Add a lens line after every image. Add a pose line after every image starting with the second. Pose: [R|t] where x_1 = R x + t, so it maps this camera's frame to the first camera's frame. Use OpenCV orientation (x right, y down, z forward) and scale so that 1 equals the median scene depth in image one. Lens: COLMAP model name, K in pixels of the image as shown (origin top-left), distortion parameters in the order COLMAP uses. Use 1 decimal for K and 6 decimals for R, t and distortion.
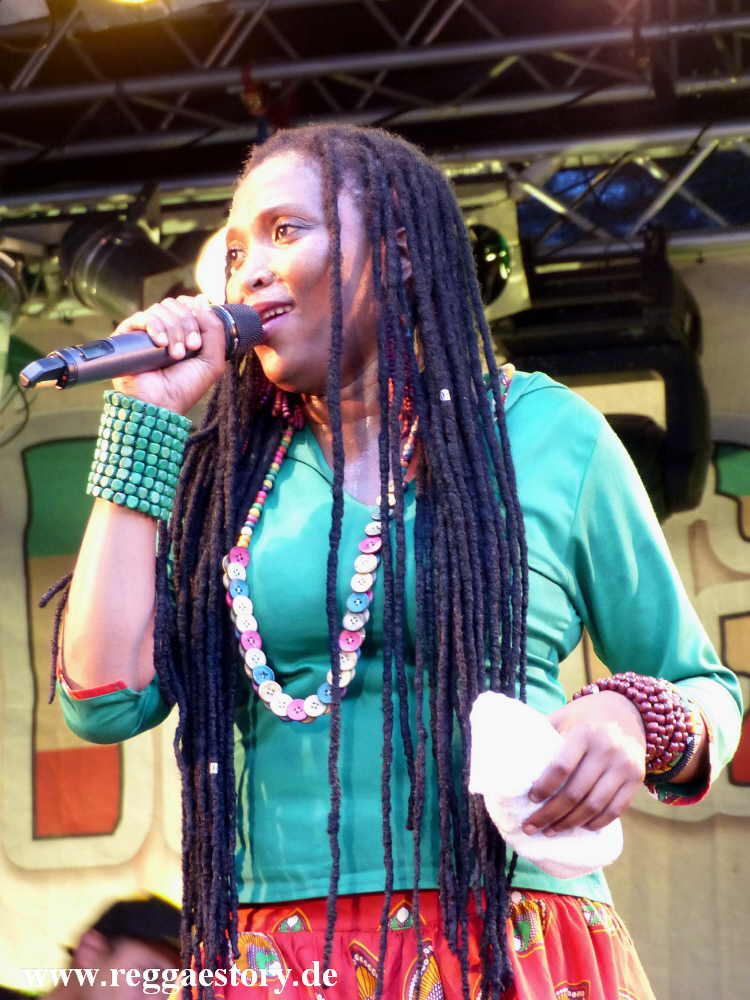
lens RADIAL K [[4295.8, 0, 374.6], [0, 4295.8, 501.3], [0, 0, 1]] dist [-0.265795, 0.000000]
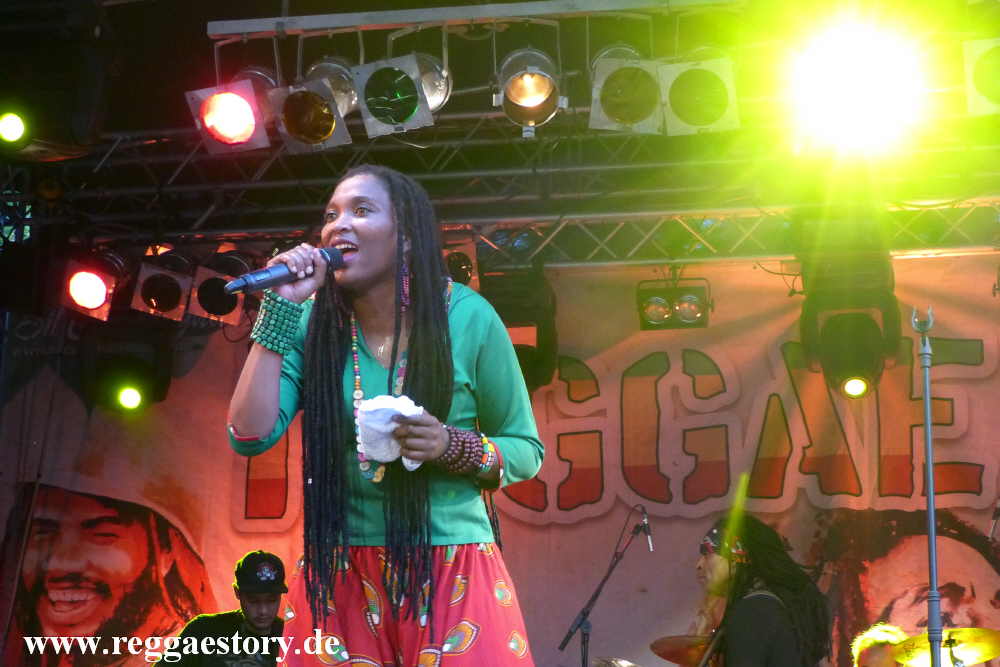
lens RADIAL K [[2261.3, 0, 528.0], [0, 2261.3, 395.9], [0, 0, 1]] dist [-0.104979, 0.000000]
pose [[0.996768, 0.052635, 0.060687, -0.007377], [-0.053812, 0.998390, 0.017926, -0.013252], [-0.059646, -0.021134, 0.997996, -0.173644]]
